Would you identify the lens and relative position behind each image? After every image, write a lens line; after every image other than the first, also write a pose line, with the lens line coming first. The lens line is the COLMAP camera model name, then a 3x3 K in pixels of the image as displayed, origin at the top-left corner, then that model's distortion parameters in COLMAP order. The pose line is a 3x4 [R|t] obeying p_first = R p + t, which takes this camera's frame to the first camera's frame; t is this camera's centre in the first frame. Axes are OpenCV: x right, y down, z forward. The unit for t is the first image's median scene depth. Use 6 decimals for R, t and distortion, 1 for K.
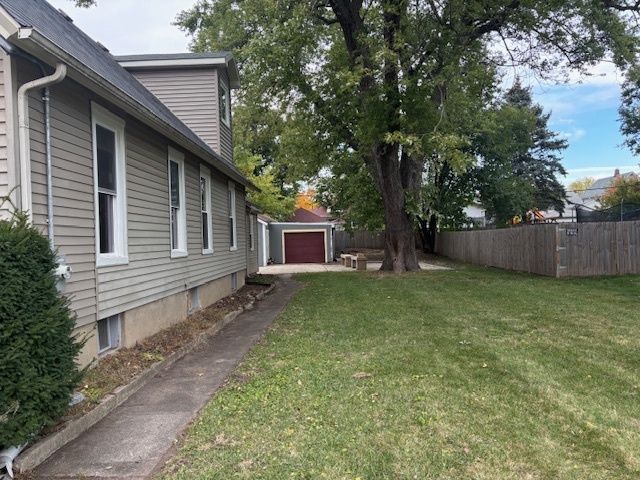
lens RADIAL K [[486.4, 0, 320.0], [0, 486.4, 240.0], [0, 0, 1]] dist [0.070979, -0.079668]
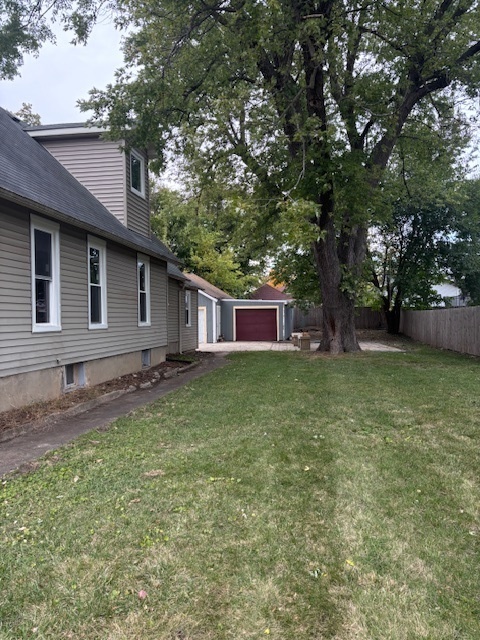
lens RADIAL K [[486.4, 0, 242.4], [0, 486.4, 323.9], [0, 0, 1]] dist [0.070979, -0.079668]
pose [[0.992821, 0.018607, -0.118150, 0.139046], [-0.017027, 0.999752, 0.014372, -0.000135], [0.118388, -0.012257, 0.992892, 0.071238]]
